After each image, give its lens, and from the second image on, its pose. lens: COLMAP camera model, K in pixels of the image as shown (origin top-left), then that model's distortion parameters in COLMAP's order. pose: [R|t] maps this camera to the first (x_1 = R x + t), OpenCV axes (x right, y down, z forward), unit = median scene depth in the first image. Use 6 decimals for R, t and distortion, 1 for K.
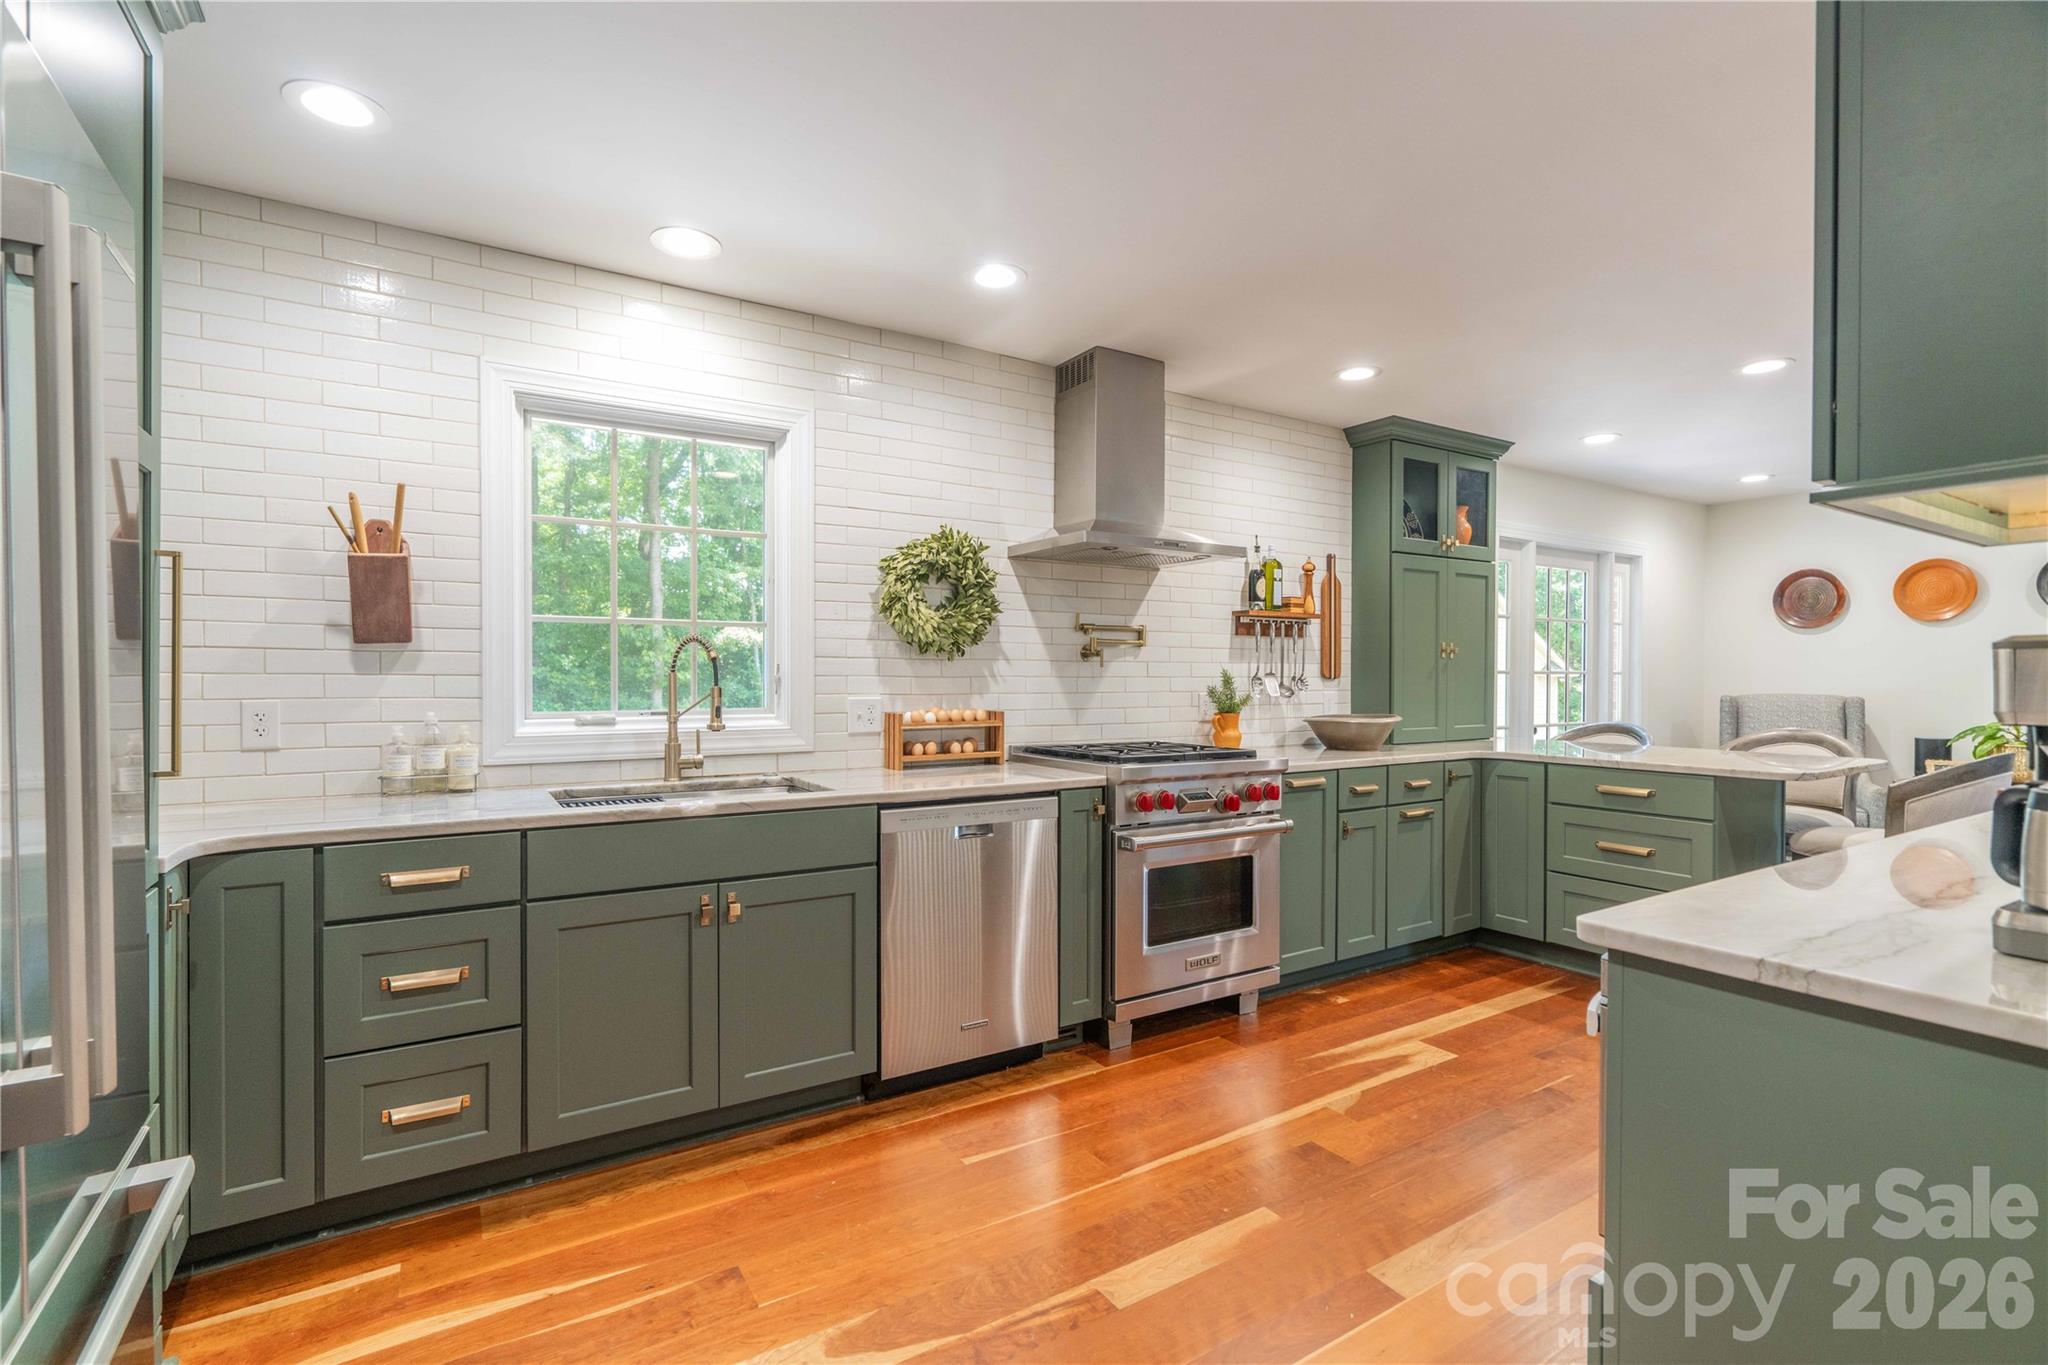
lens RADIAL K [[935.1, 0, 1026.8], [0, 935.1, 687.4], [0, 0, 1]] dist [0.002001, 0.000619]
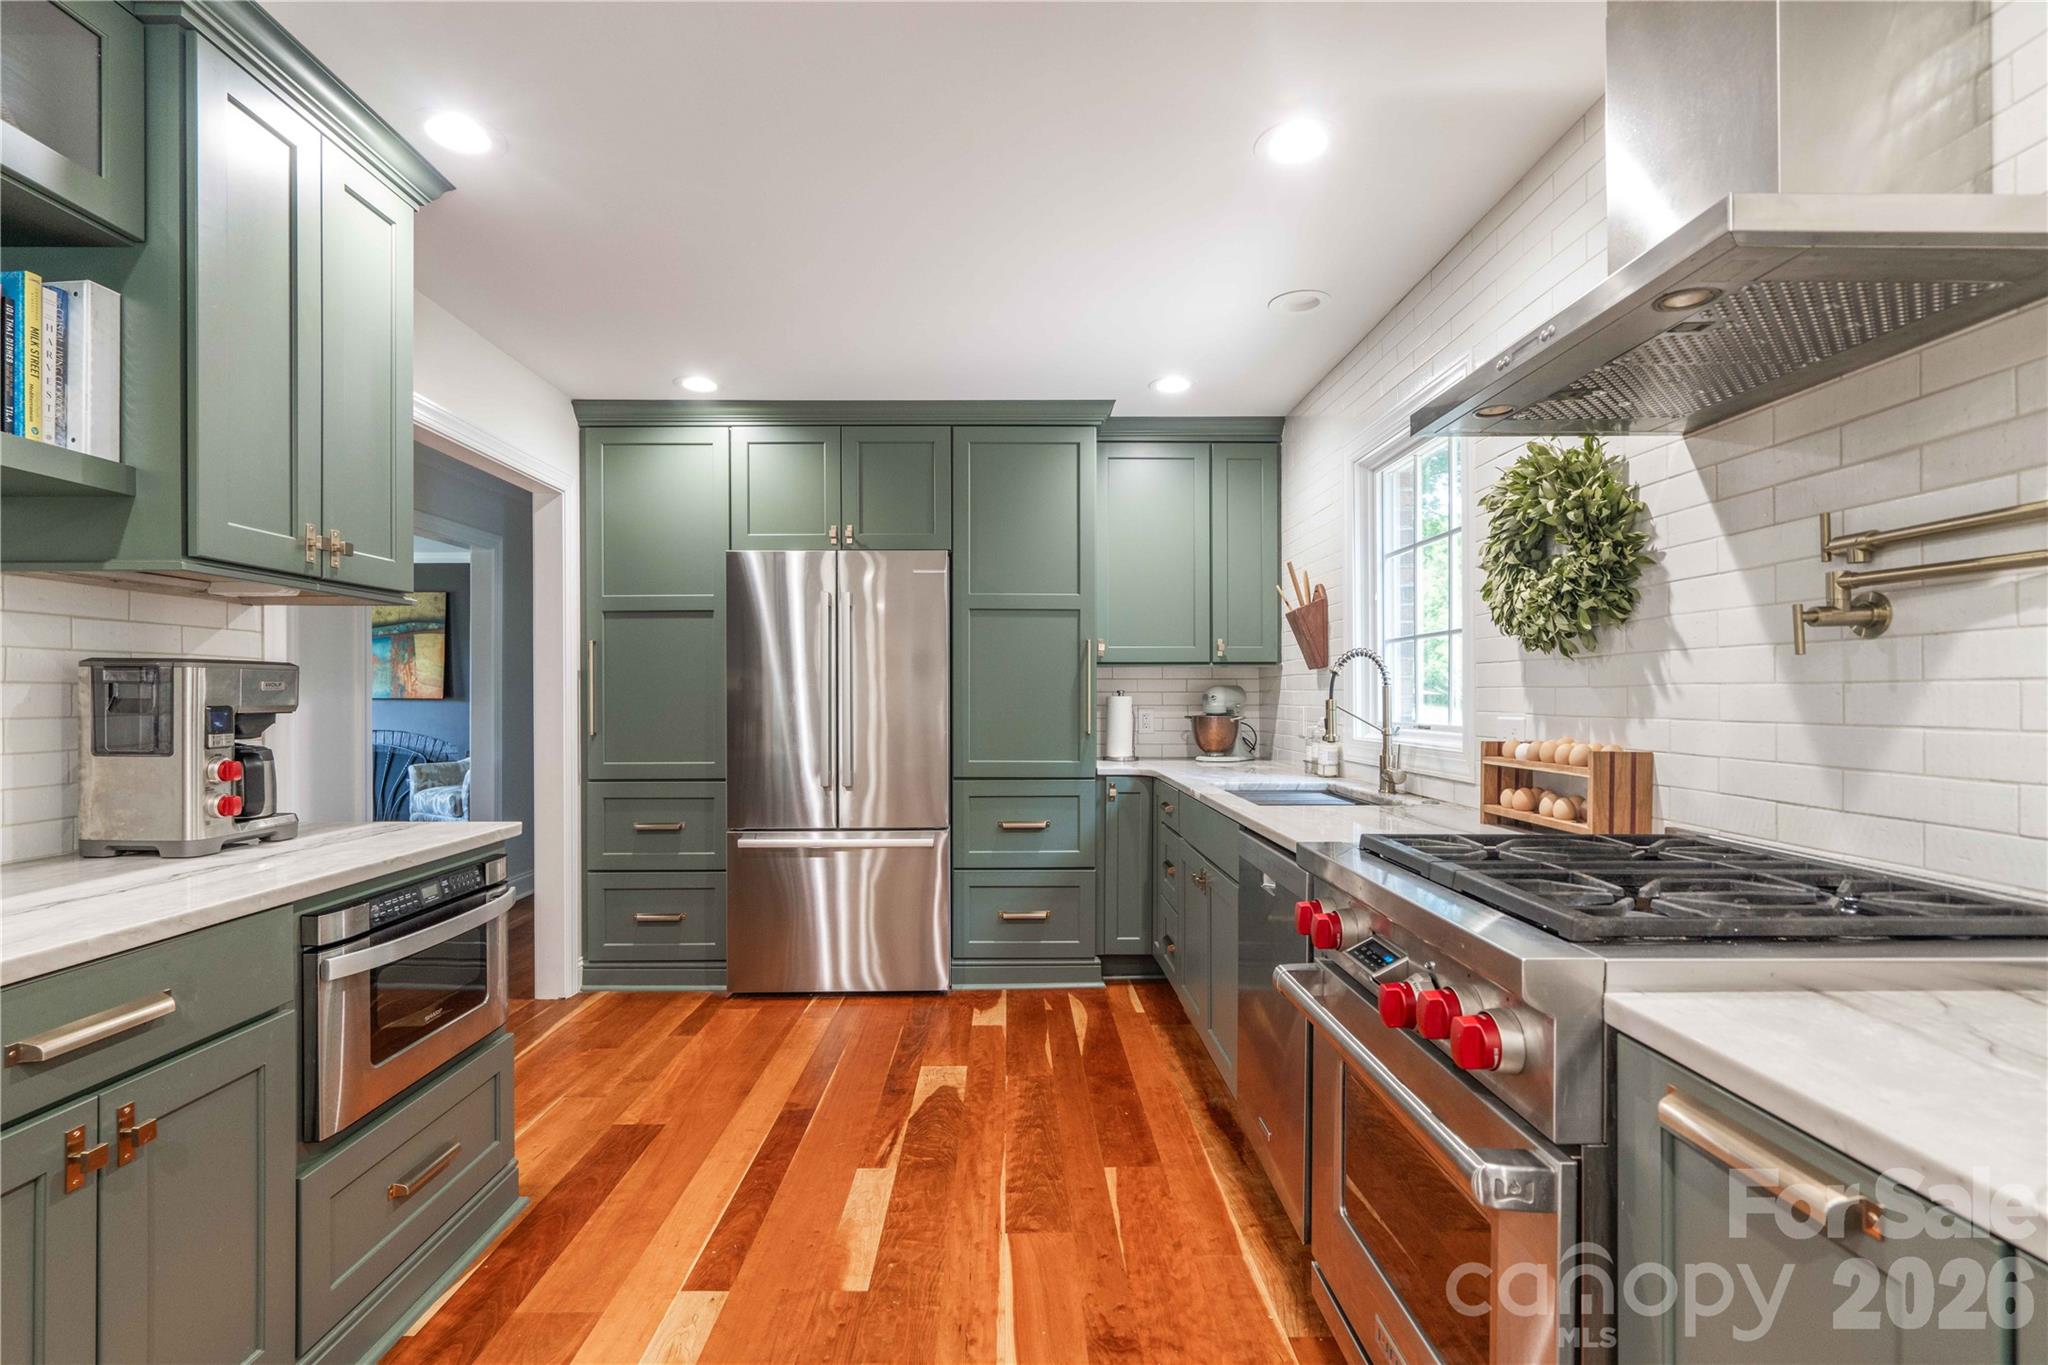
lens RADIAL K [[935.1, 0, 1026.8], [0, 935.1, 687.4], [0, 0, 1]] dist [0.002001, 0.000619]
pose [[-0.508826, -0.006263, -0.860846, 0.573339], [-0.003222, 0.999980, -0.005371, -0.006082], [0.860863, 0.000041, -0.508837, 0.961170]]
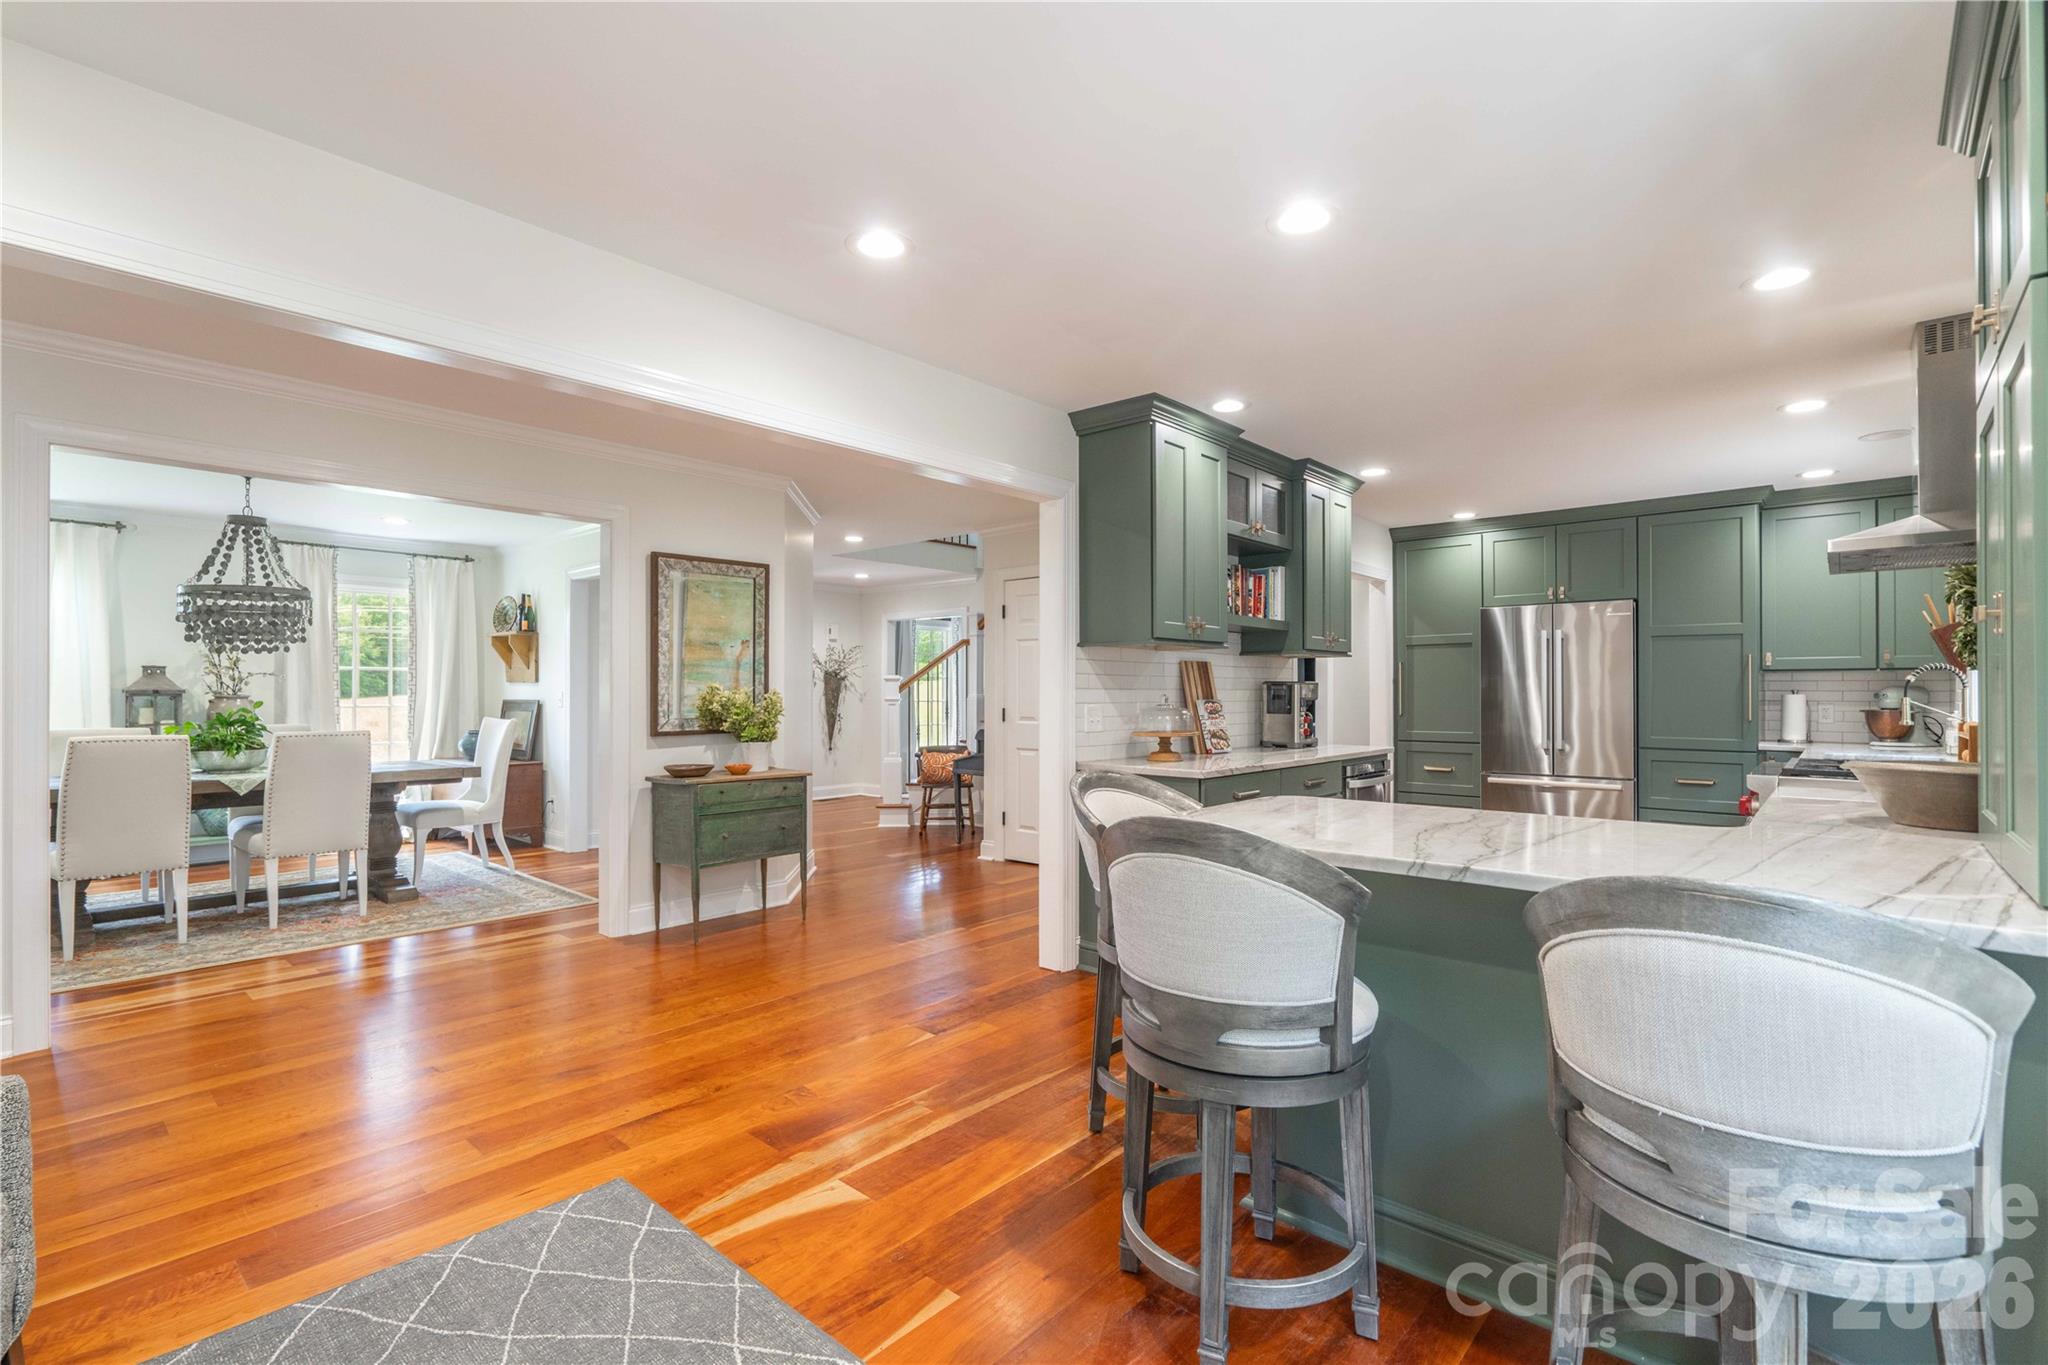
lens RADIAL K [[935.1, 0, 1026.8], [0, 935.1, 687.4], [0, 0, 1]] dist [0.002001, 0.000619]
pose [[-0.958234, 0.000691, -0.285986, 1.232371], [-0.000436, 0.999992, 0.003877, -0.020003], [0.285986, 0.003840, -0.958226, 1.653147]]
